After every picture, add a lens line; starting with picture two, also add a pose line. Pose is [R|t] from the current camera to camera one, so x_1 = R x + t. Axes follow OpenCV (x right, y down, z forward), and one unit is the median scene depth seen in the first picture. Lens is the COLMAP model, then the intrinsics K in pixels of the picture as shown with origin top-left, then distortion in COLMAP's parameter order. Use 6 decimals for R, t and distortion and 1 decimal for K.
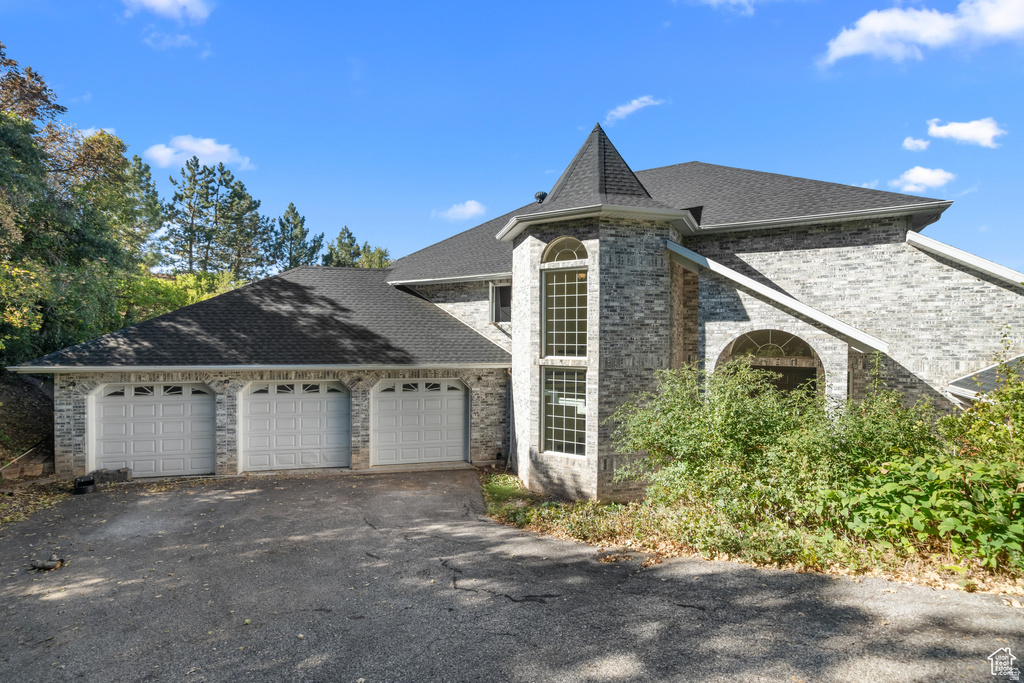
lens RADIAL K [[473.6, 0, 512.0], [0, 473.6, 341.5], [0, 0, 1]] dist [-0.000043, 0.000441]
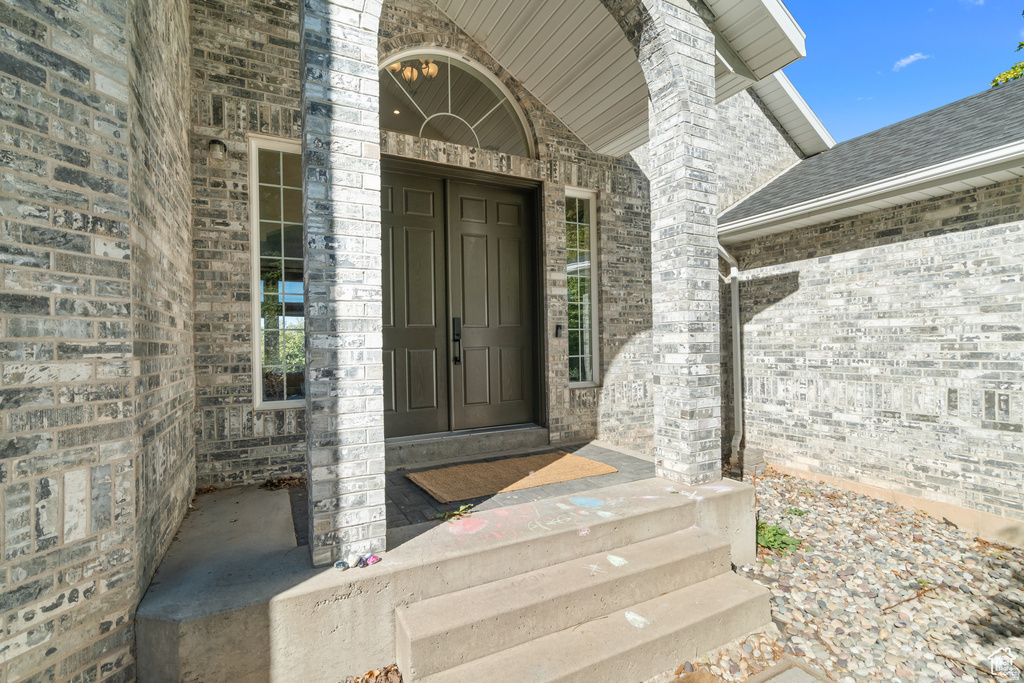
lens RADIAL K [[465.5, 0, 510.2], [0, 465.5, 343.4], [0, 0, 1]] dist [-0.003215, 0.000512]
pose [[0.523122, -0.010737, 0.852190, 0.246241], [0.030490, 0.999516, -0.006124, 0.196320], [-0.851712, 0.029187, 0.523196, 0.766094]]
